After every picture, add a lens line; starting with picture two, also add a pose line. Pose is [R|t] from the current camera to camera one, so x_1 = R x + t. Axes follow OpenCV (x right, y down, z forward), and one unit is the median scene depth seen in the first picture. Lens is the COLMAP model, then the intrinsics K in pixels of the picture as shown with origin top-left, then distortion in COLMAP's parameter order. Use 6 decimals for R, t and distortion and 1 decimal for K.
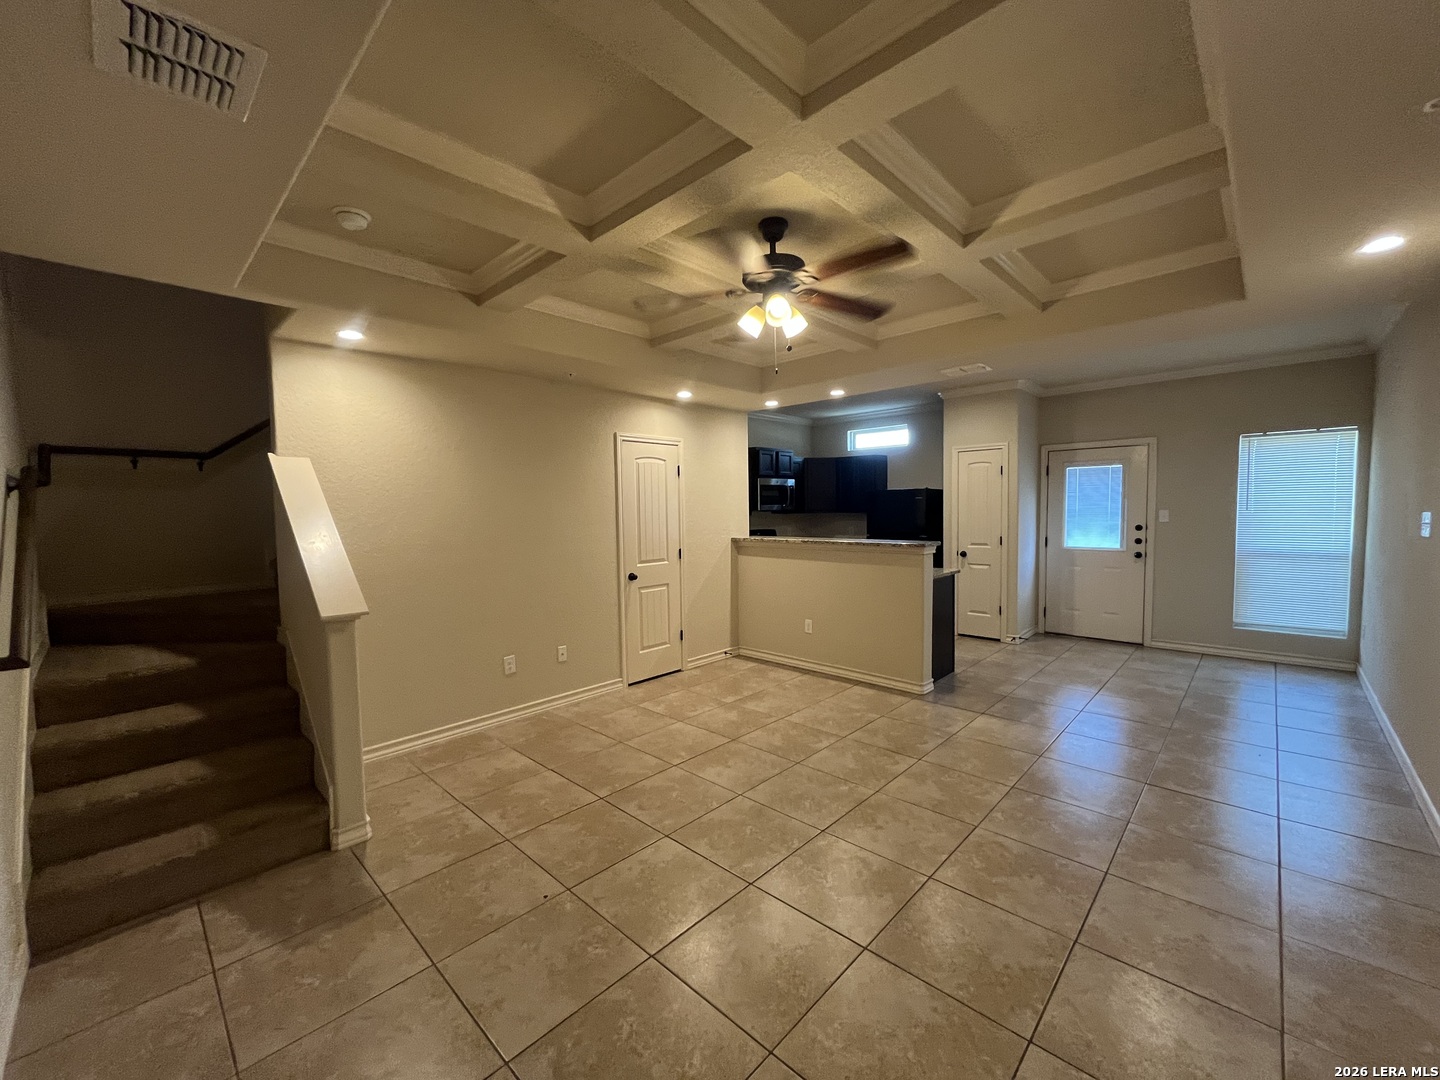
lens RADIAL K [[580.8, 0, 720.2], [0, 580.8, 536.5], [0, 0, 1]] dist [-0.002327, -0.000001]
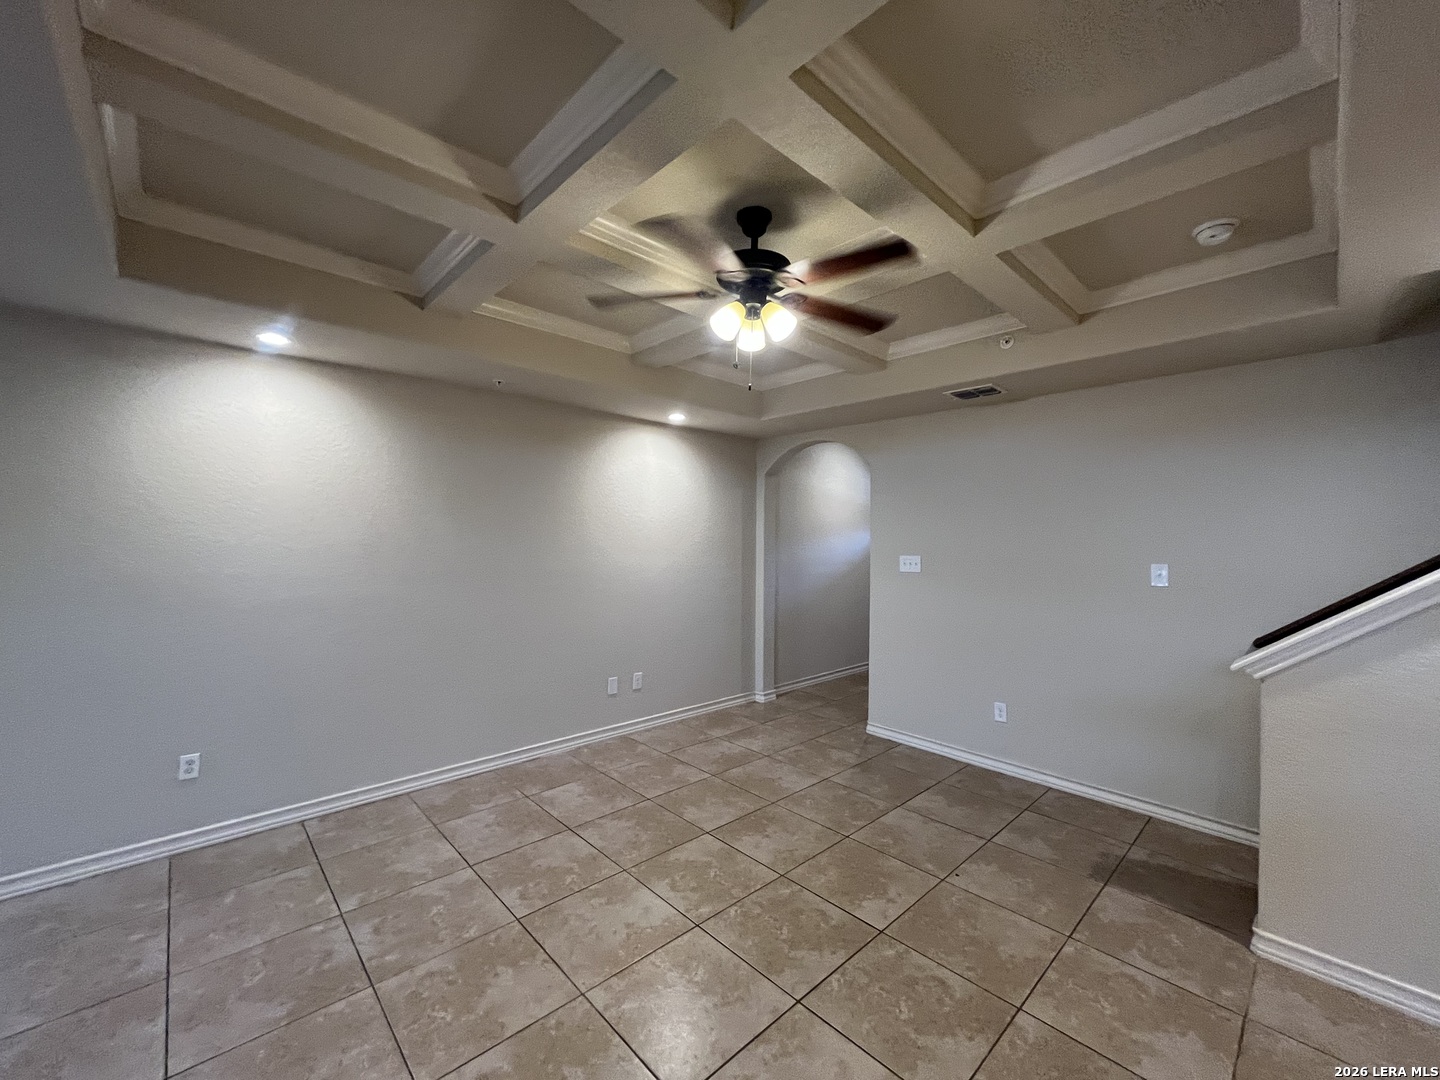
lens RADIAL K [[580.8, 0, 720.9], [0, 580.8, 538.9], [0, 0, 1]] dist [-0.002327, -0.000001]
pose [[-0.998415, 0.005860, 0.055967, 0.049445], [0.008766, 0.998618, 0.051819, -0.056543], [-0.055586, 0.052228, -0.997087, 0.982228]]
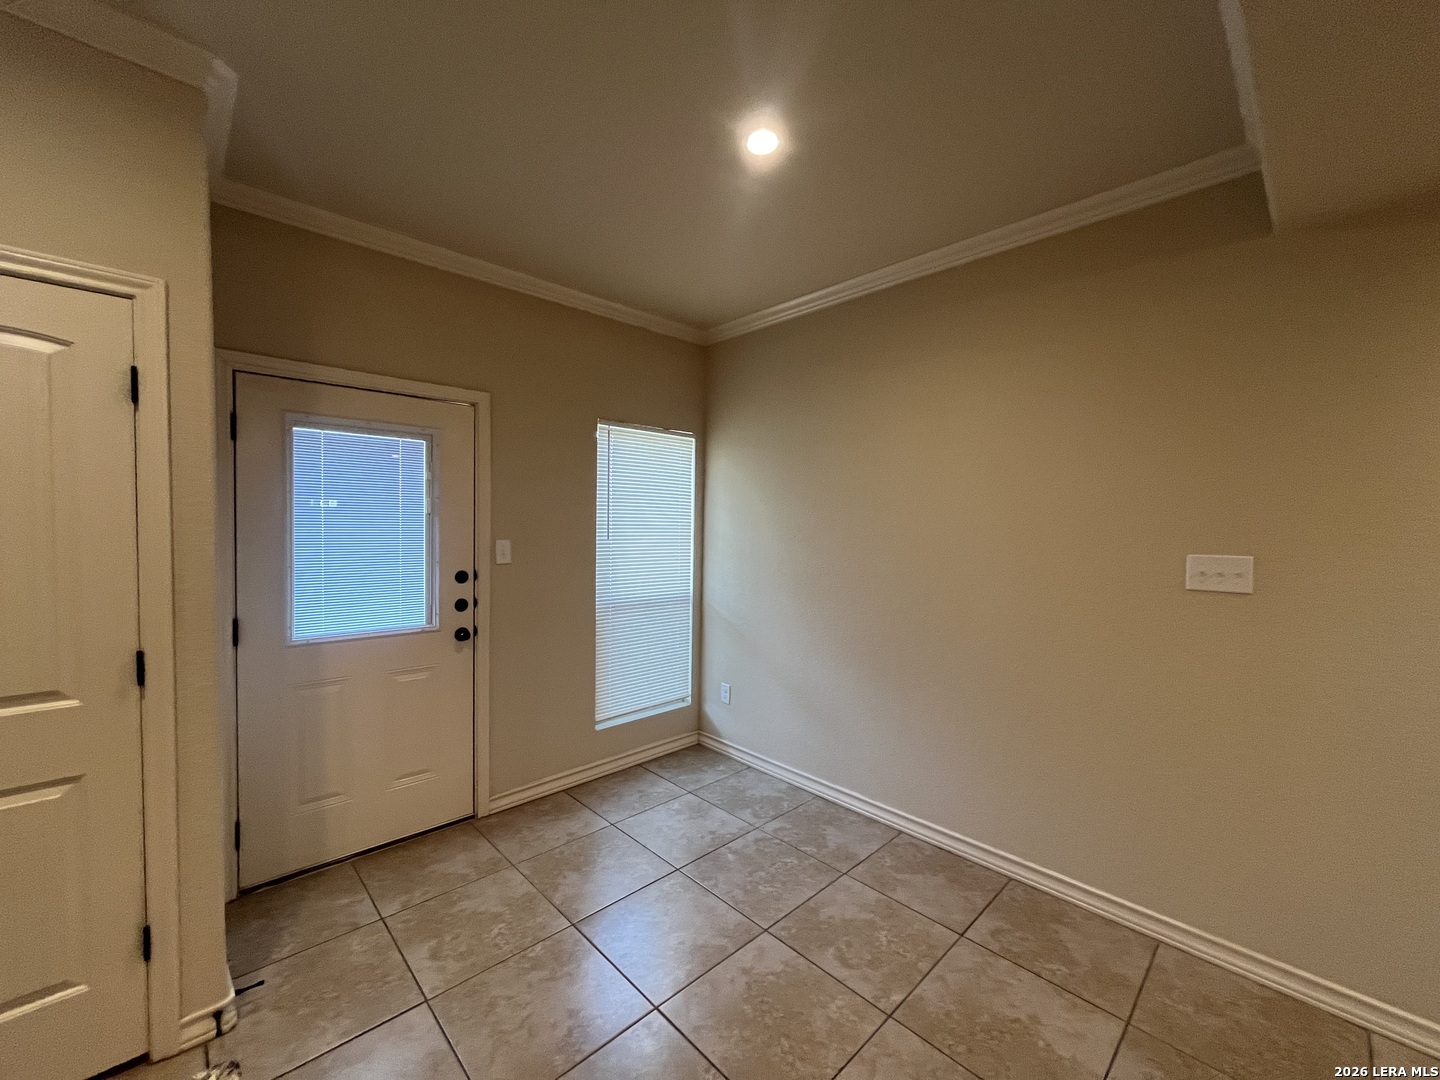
lens RADIAL K [[580.8, 0, 716.8], [0, 580.8, 541.9], [0, 0, 1]] dist [-0.002327, -0.000001]
pose [[0.048433, -0.016422, 0.998691, 0.308219], [0.035960, 0.999245, 0.014688, -0.052005], [-0.998179, 0.035202, 0.048987, 0.920078]]
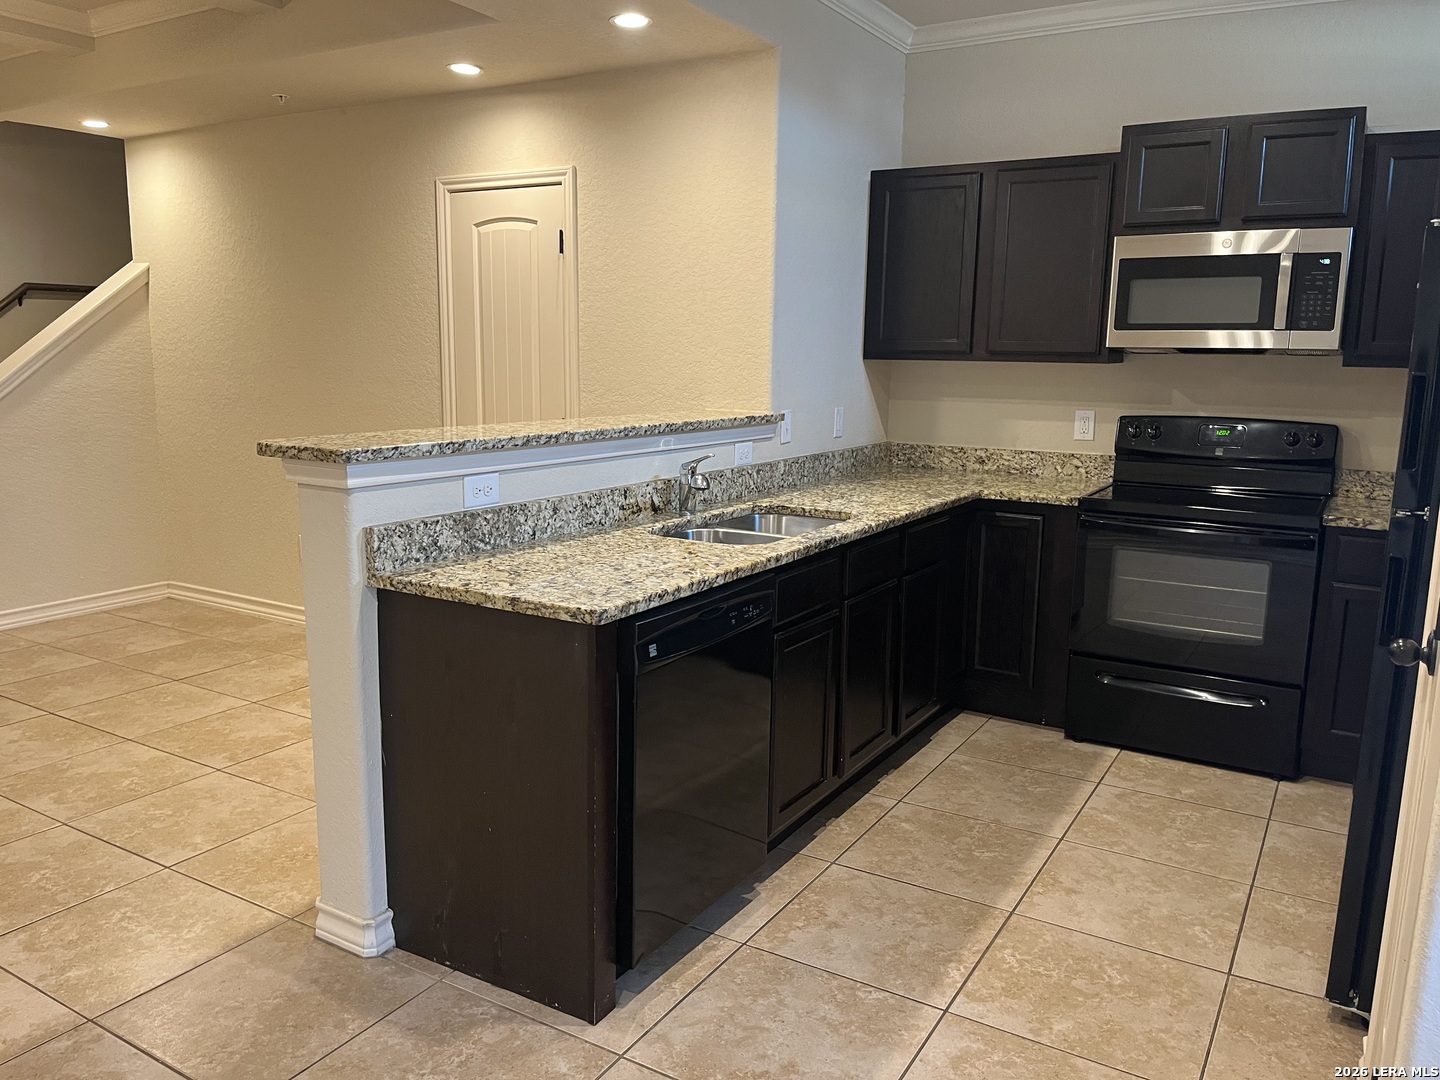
lens RADIAL K [[1092.5, 0, 713.7], [0, 1092.5, 534.5], [0, 0, 1]] dist [0.056147, -0.081196]
pose [[0.214976, 0.184121, -0.959106, 0.846095], [-0.070937, 0.982418, 0.172696, -0.049302], [0.974040, 0.030910, 0.224257, 0.983210]]
